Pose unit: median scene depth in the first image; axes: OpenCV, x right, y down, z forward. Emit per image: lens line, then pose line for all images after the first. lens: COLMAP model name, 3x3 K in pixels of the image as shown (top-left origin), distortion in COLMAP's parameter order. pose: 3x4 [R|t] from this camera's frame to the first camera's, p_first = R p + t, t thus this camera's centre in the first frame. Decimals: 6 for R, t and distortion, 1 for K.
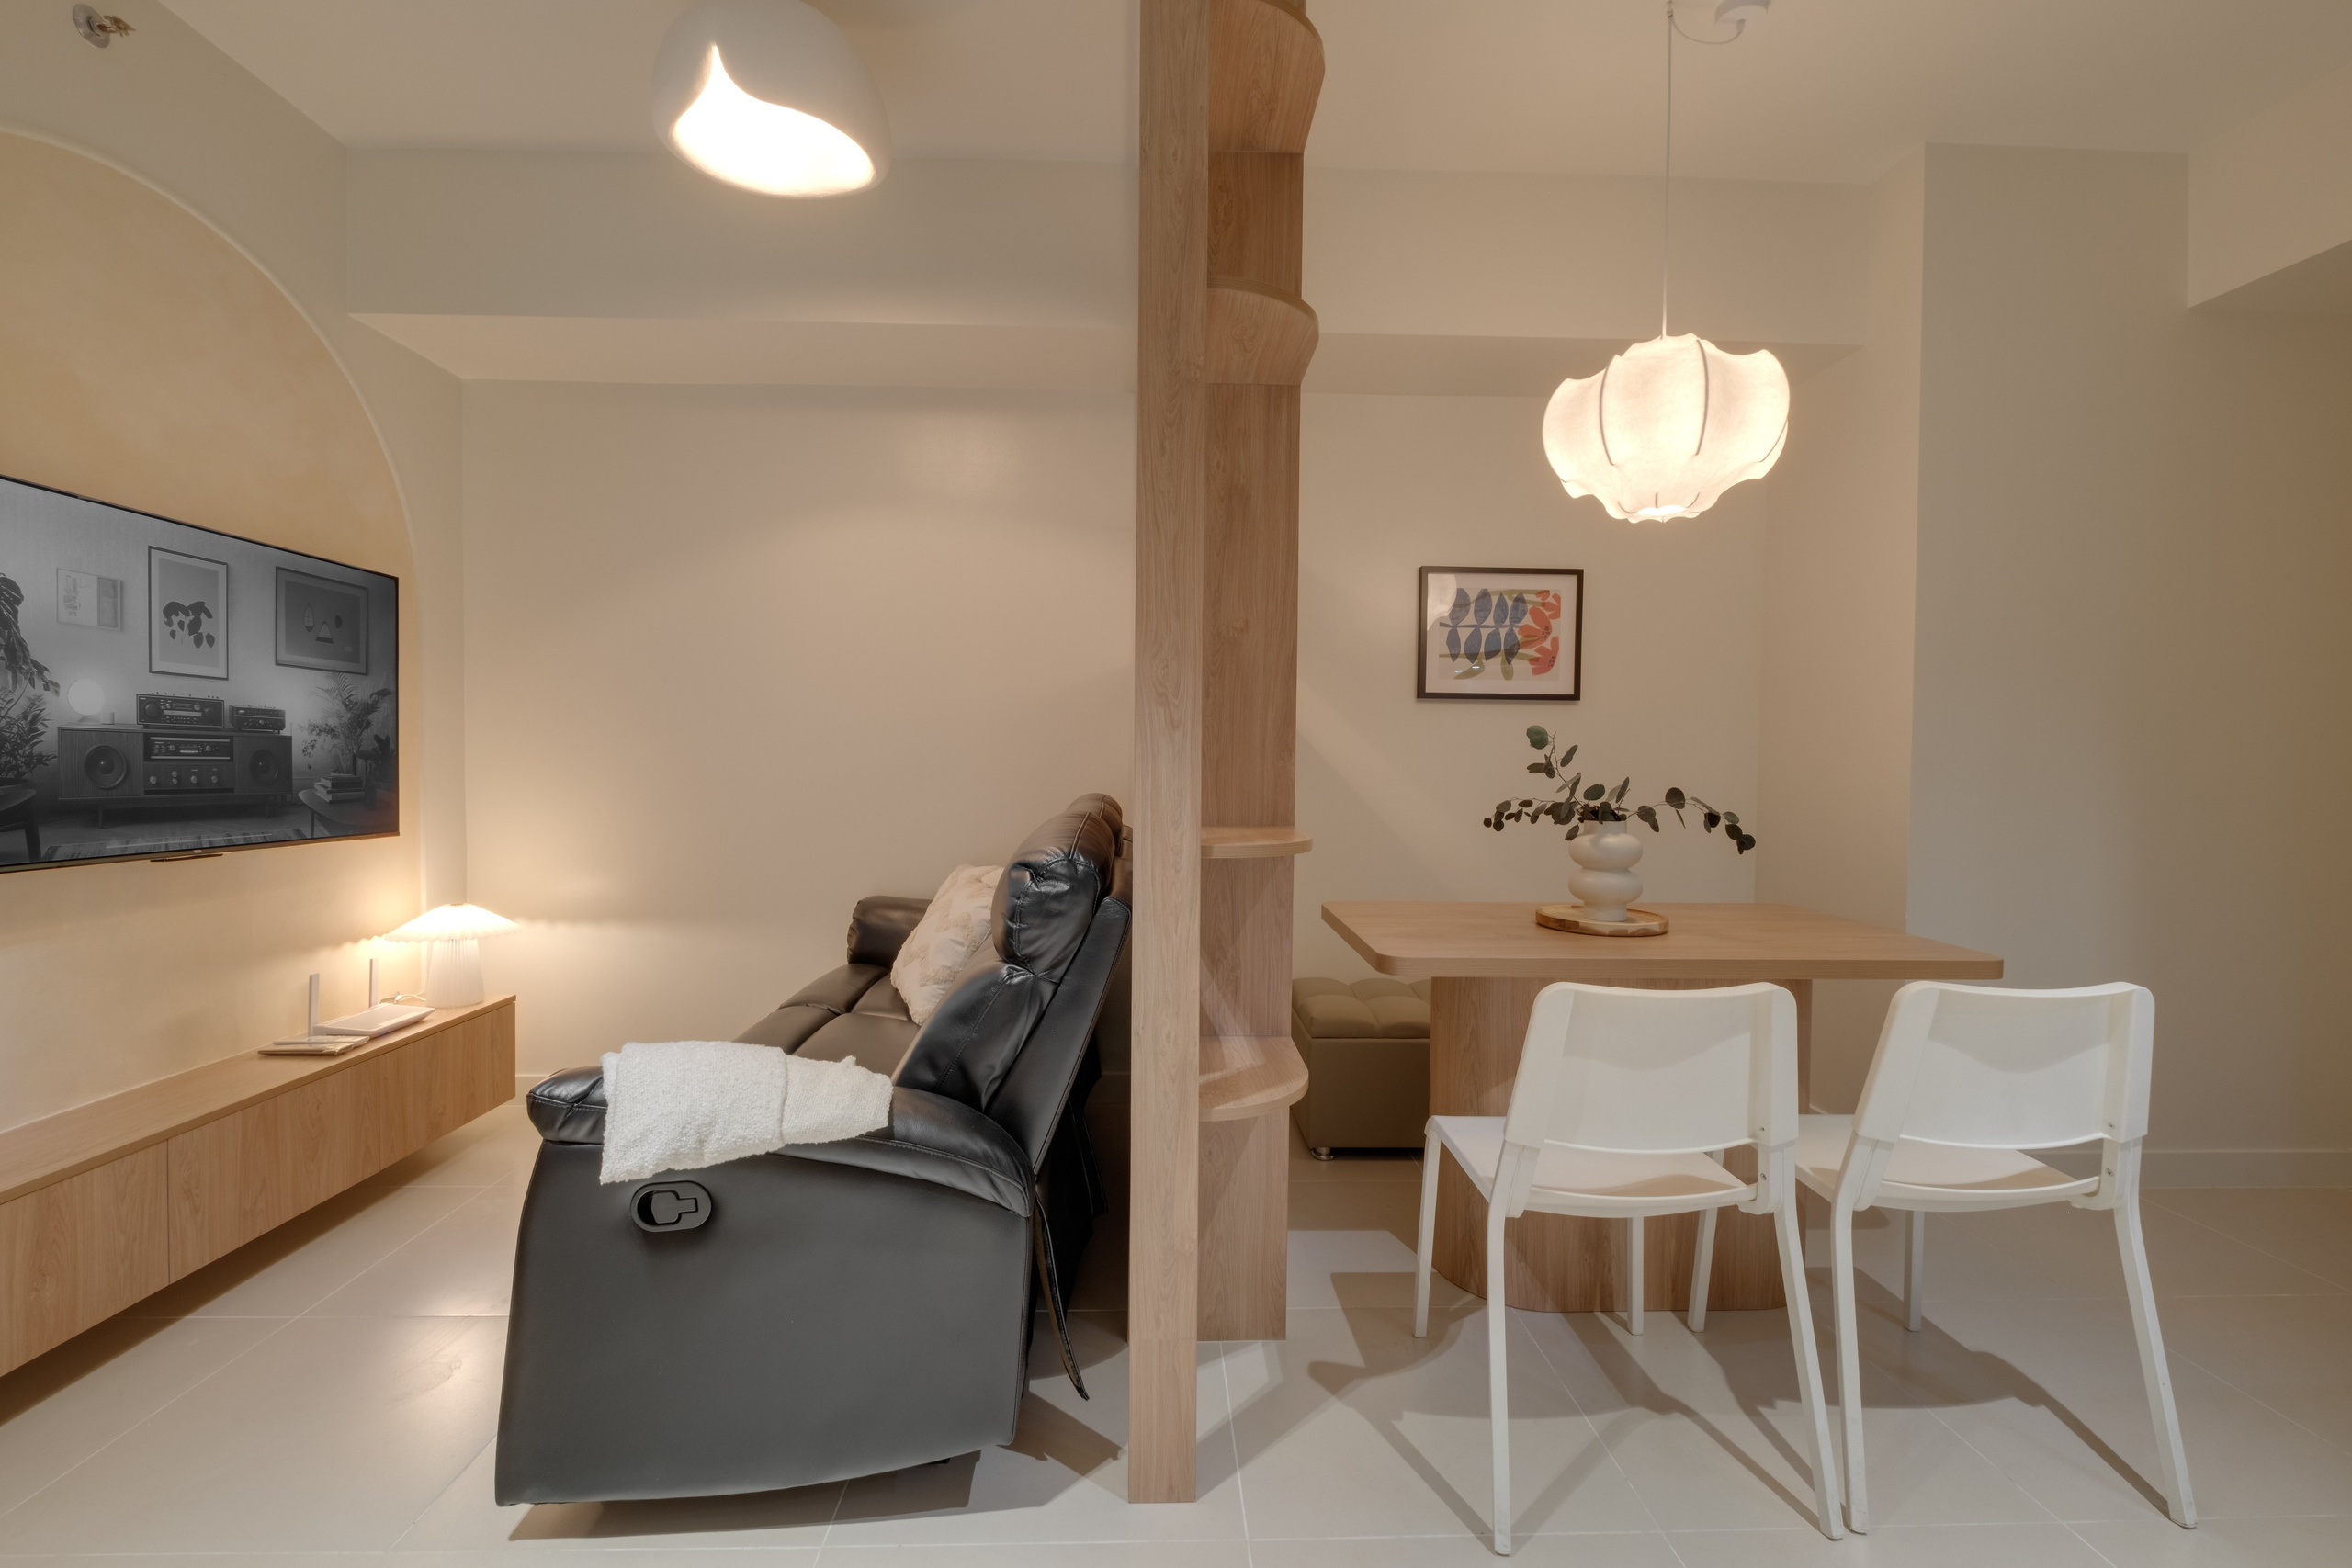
lens RADIAL K [[1025.5, 0, 1167.9], [0, 1025.5, 770.0], [0, 0, 1]] dist [0.006414, -0.004061]
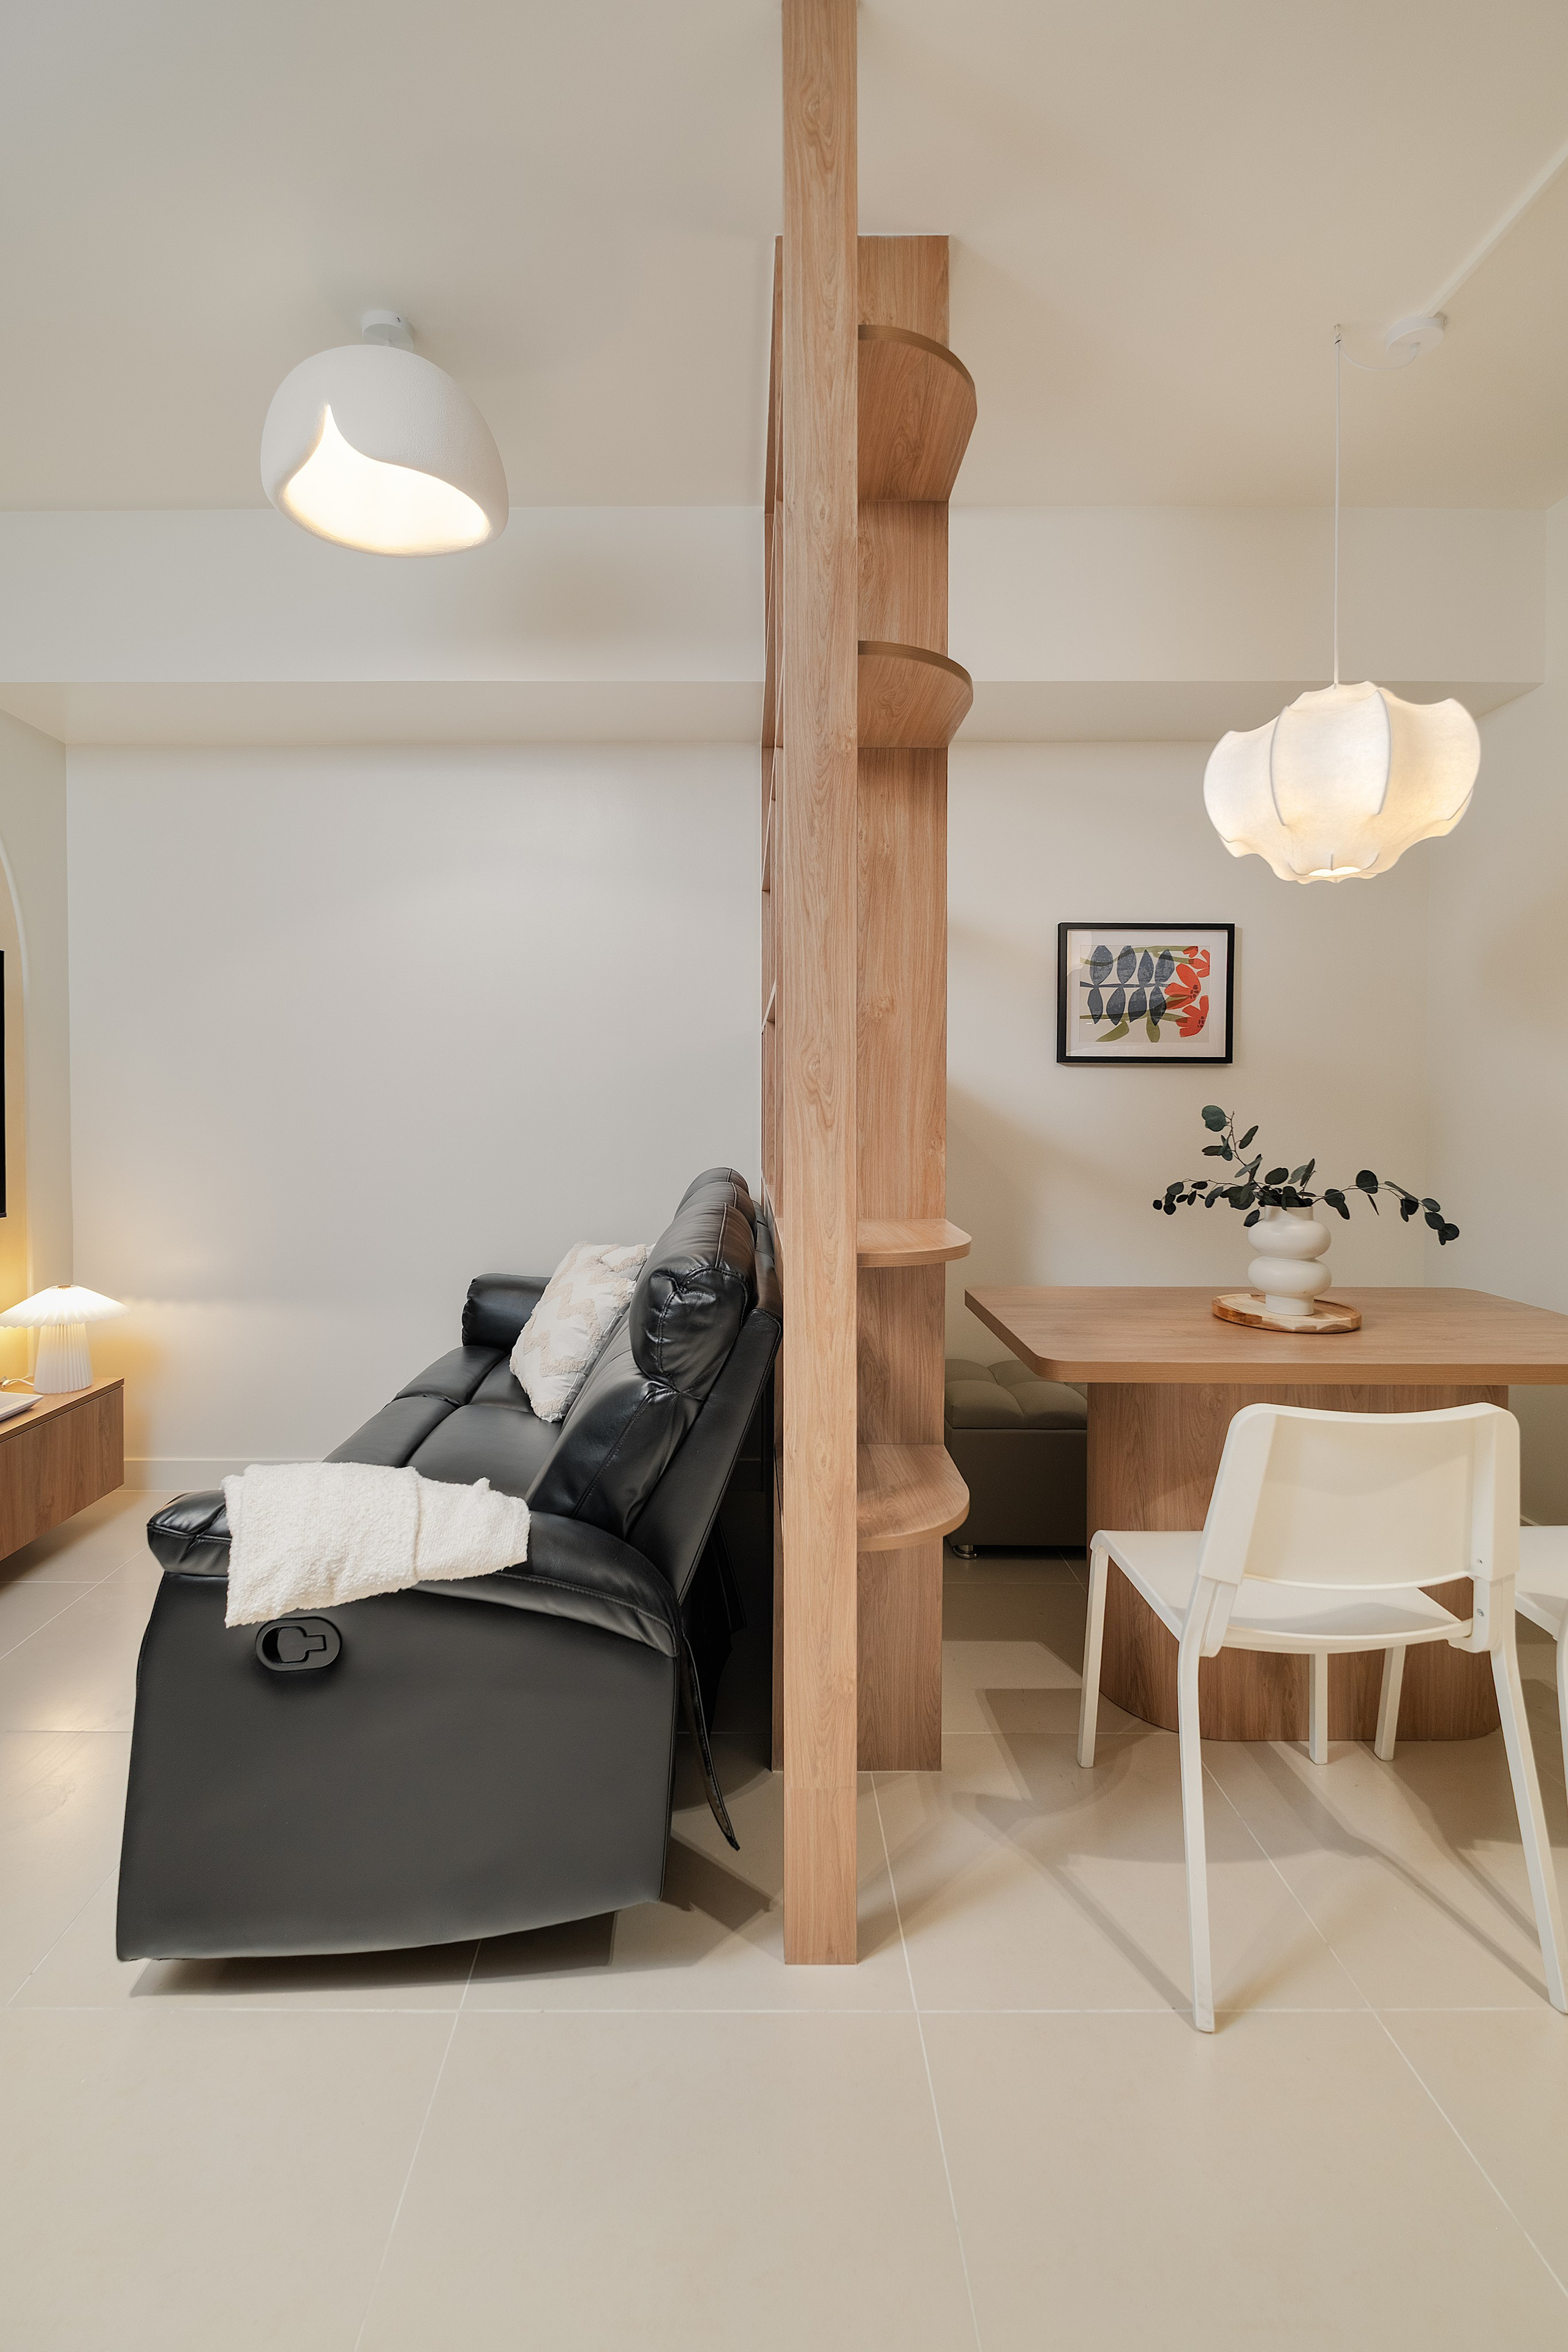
lens RADIAL K [[1054.4, 0, 738.3], [0, 1054.4, 1107.6], [0, 0, 1]] dist [0.004126, -0.002022]
pose [[0.999488, -0.007574, -0.031091, -0.028840], [0.007440, 0.999963, -0.004424, -0.036089], [0.031123, 0.004190, 0.999507, 0.027352]]
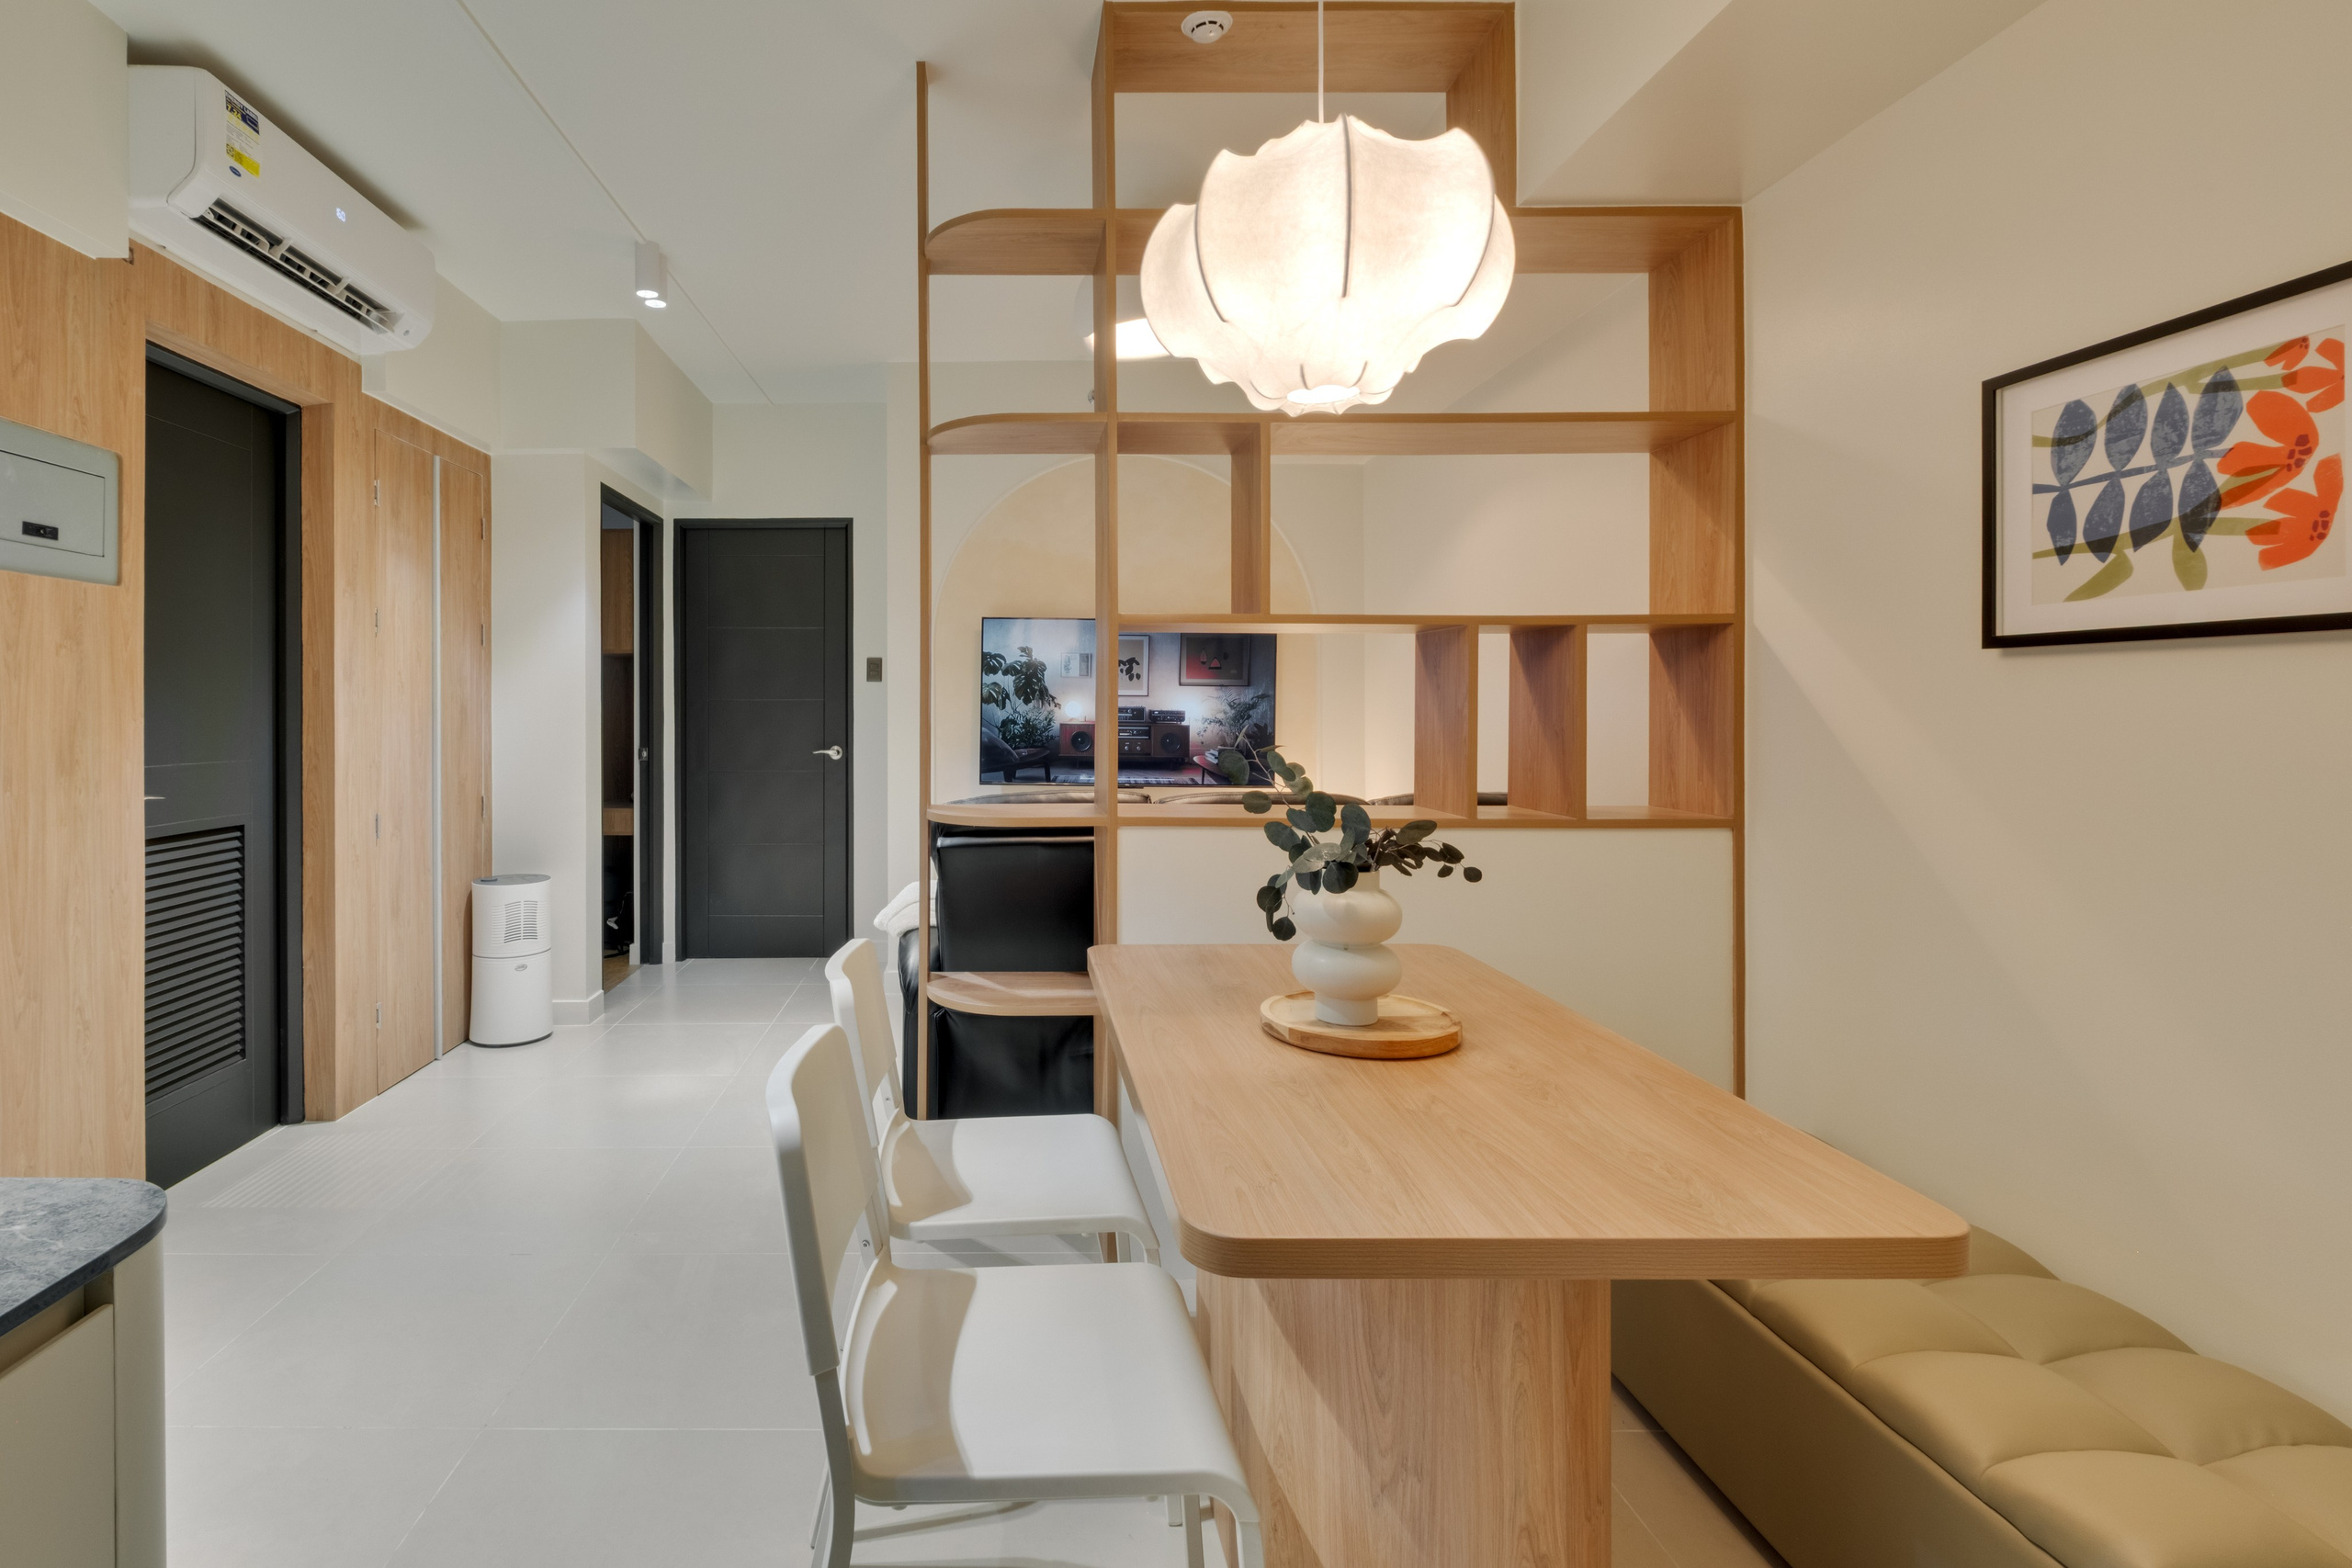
lens RADIAL K [[1085.3, 0, 1002.8], [0, 1085.3, 706.6], [0, 0, 1]] dist [0.002850, -0.001700]
pose [[-0.014184, -0.012124, -0.999826, 1.067592], [-0.016280, 0.999797, -0.011893, -0.039414], [0.999767, 0.016108, -0.014379, 0.741990]]
